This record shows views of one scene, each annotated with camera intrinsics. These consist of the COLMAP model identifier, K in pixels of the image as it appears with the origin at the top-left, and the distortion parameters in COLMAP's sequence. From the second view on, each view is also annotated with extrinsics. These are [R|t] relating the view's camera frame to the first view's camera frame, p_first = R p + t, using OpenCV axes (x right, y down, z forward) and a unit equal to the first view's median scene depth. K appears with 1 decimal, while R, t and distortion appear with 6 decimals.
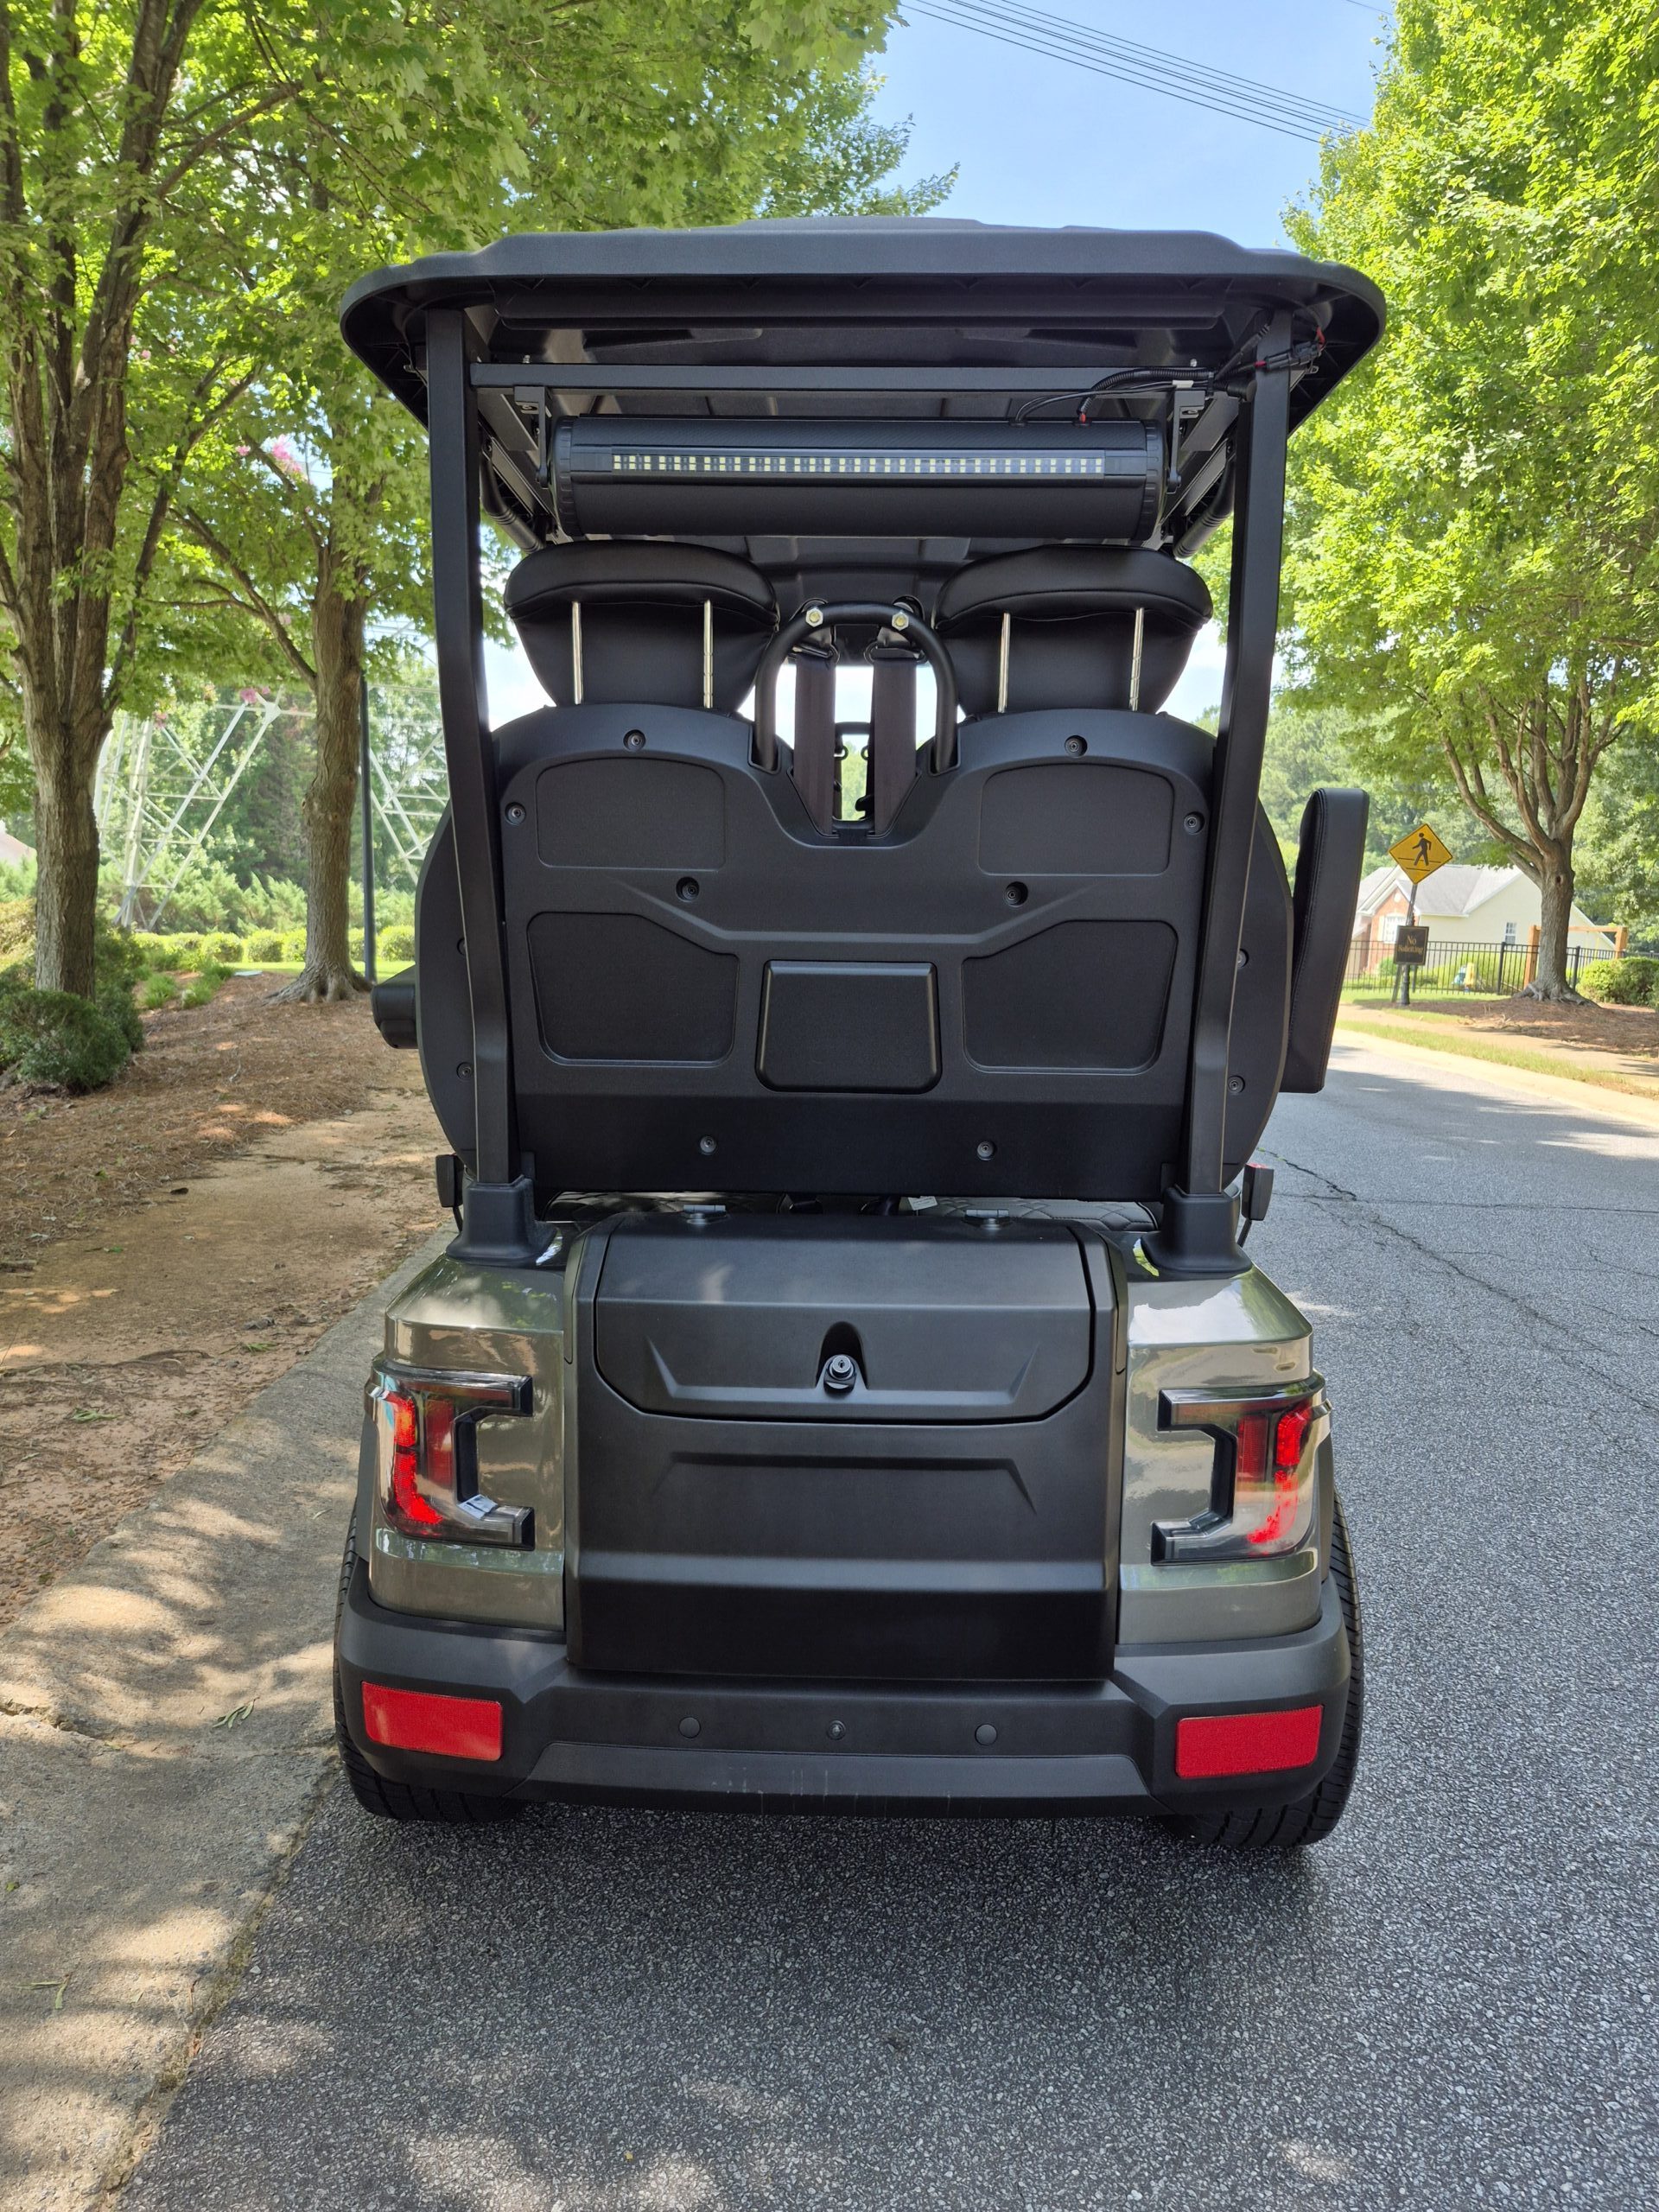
lens RADIAL K [[1553.6, 0, 835.3], [0, 1553.6, 1104.4], [0, 0, 1]] dist [0.063321, -0.062939]
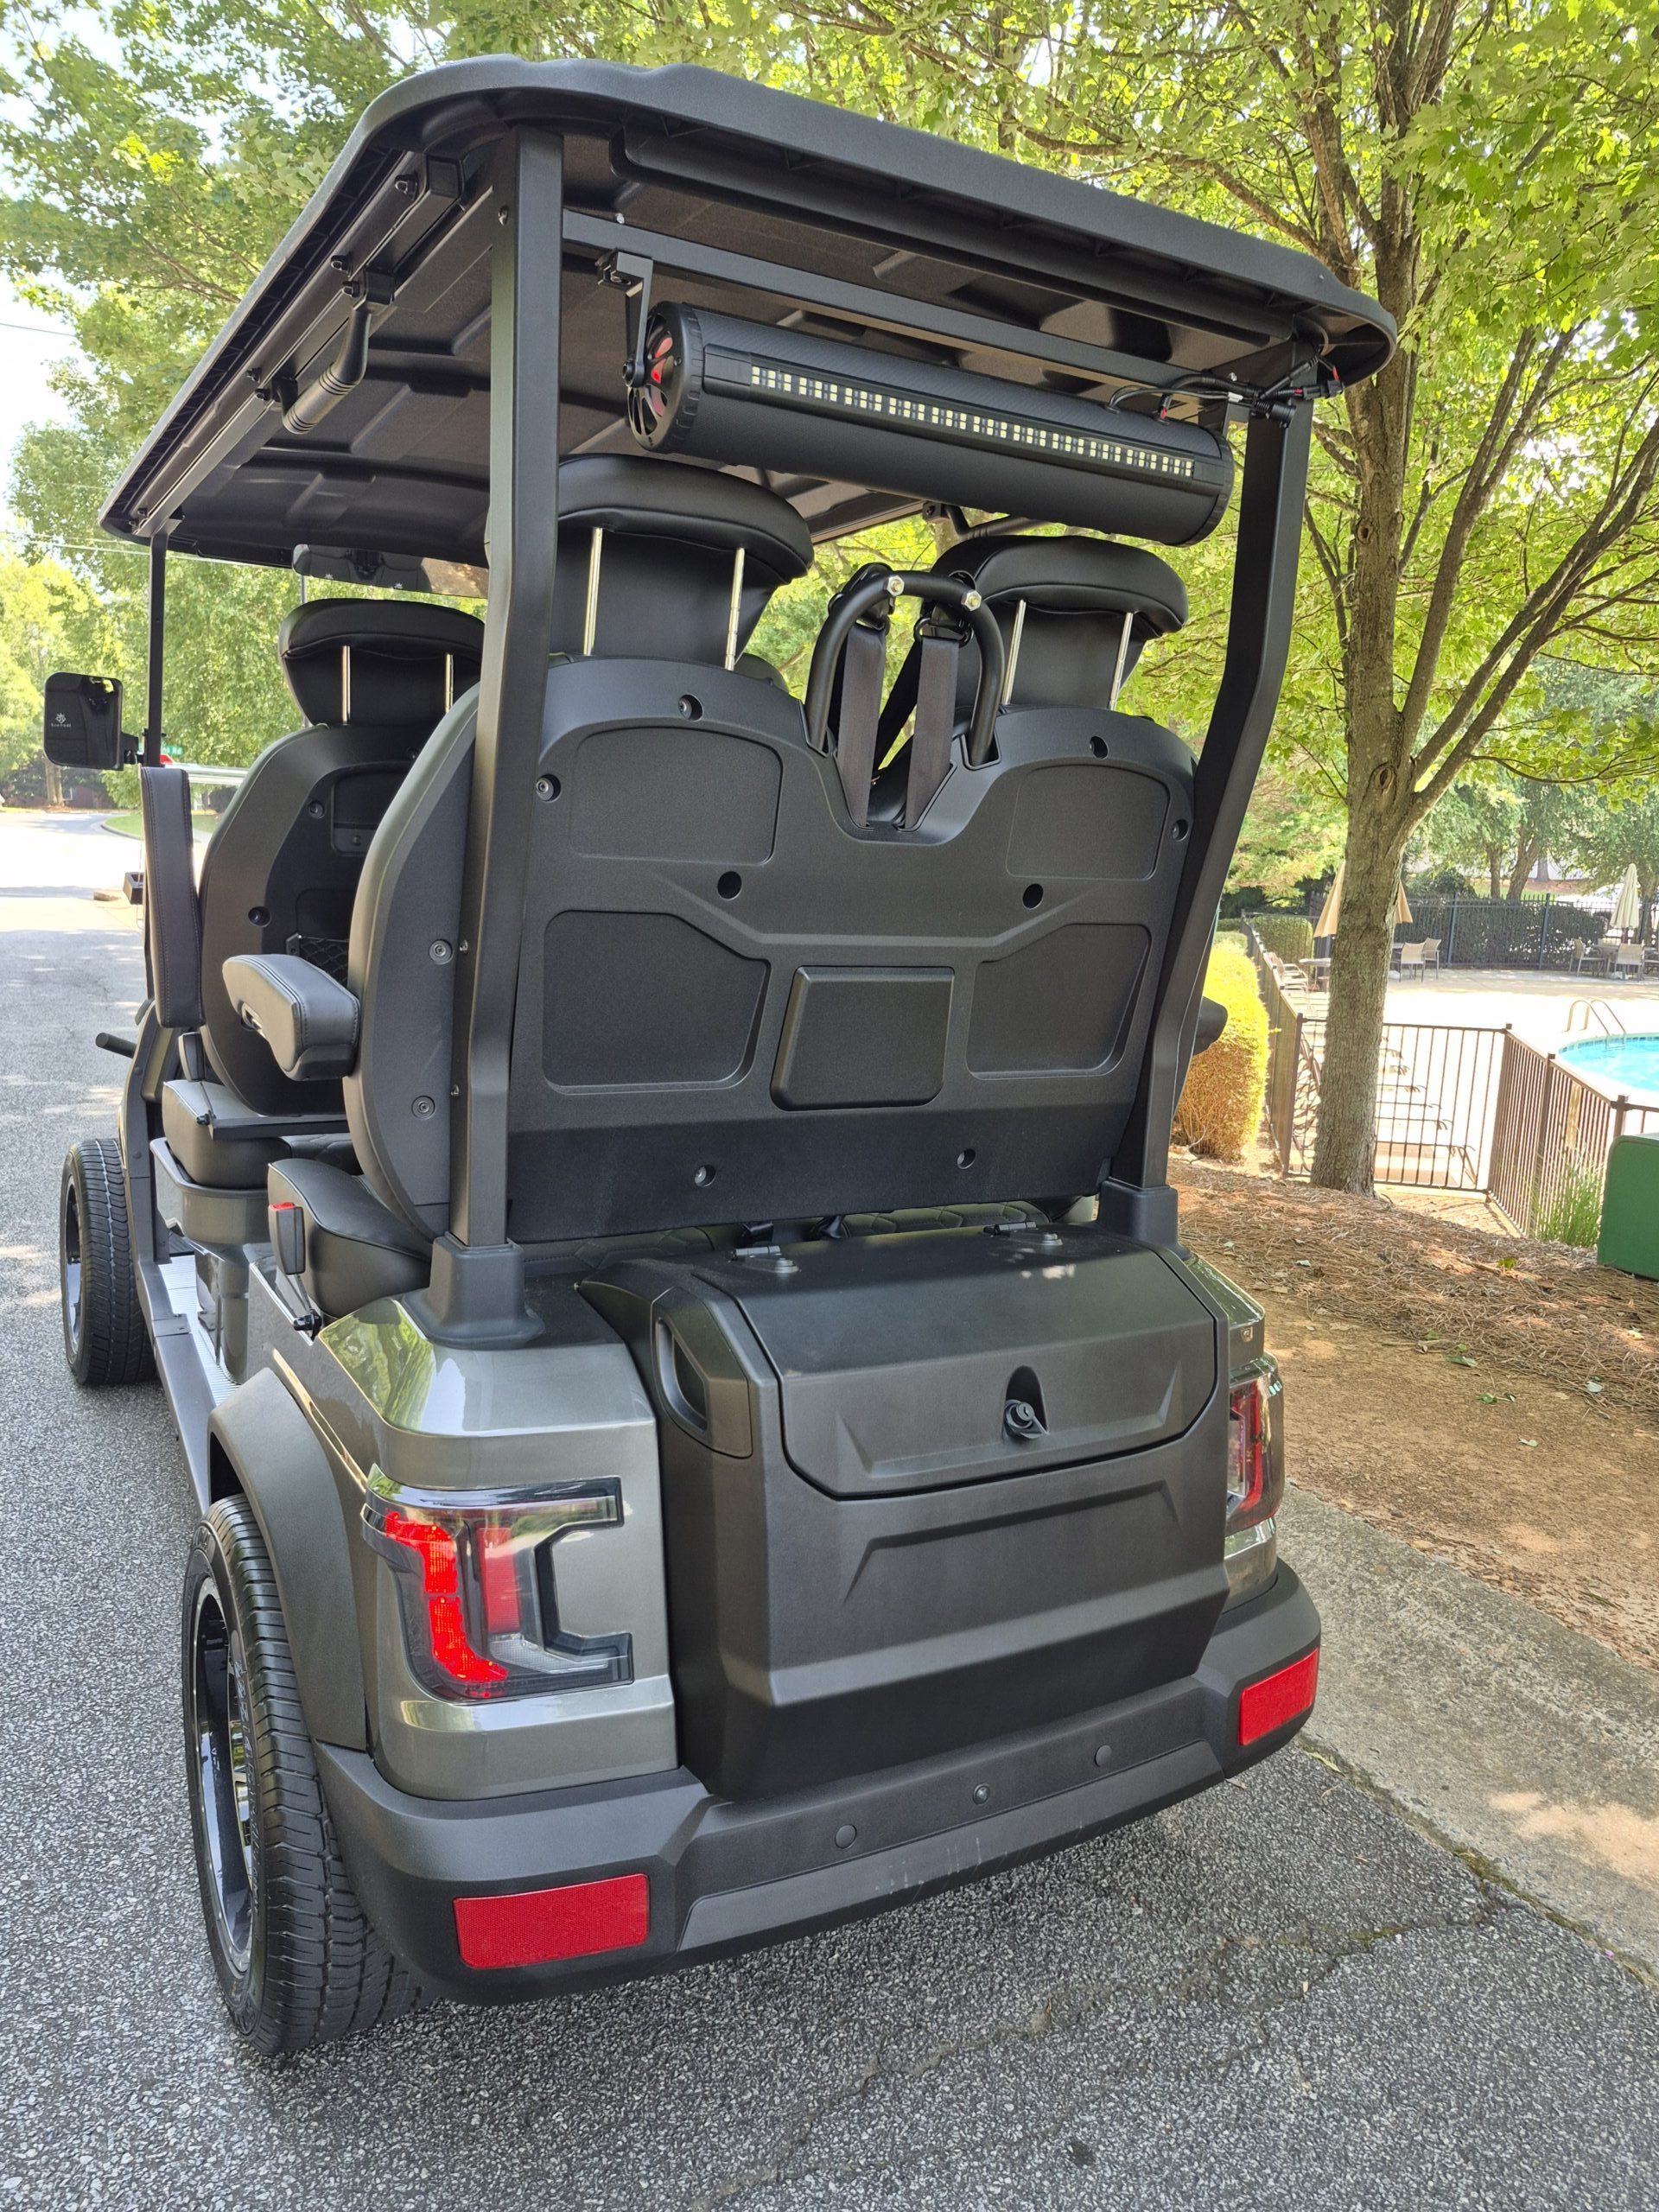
lens RADIAL K [[1553.6, 0, 834.1], [0, 1553.6, 1108.5], [0, 0, 1]] dist [0.063321, -0.062939]
pose [[0.860069, -0.054261, 0.507284, -0.486202], [0.028264, 0.997869, 0.058814, -0.063887], [-0.509394, -0.036246, 0.859770, 0.226610]]
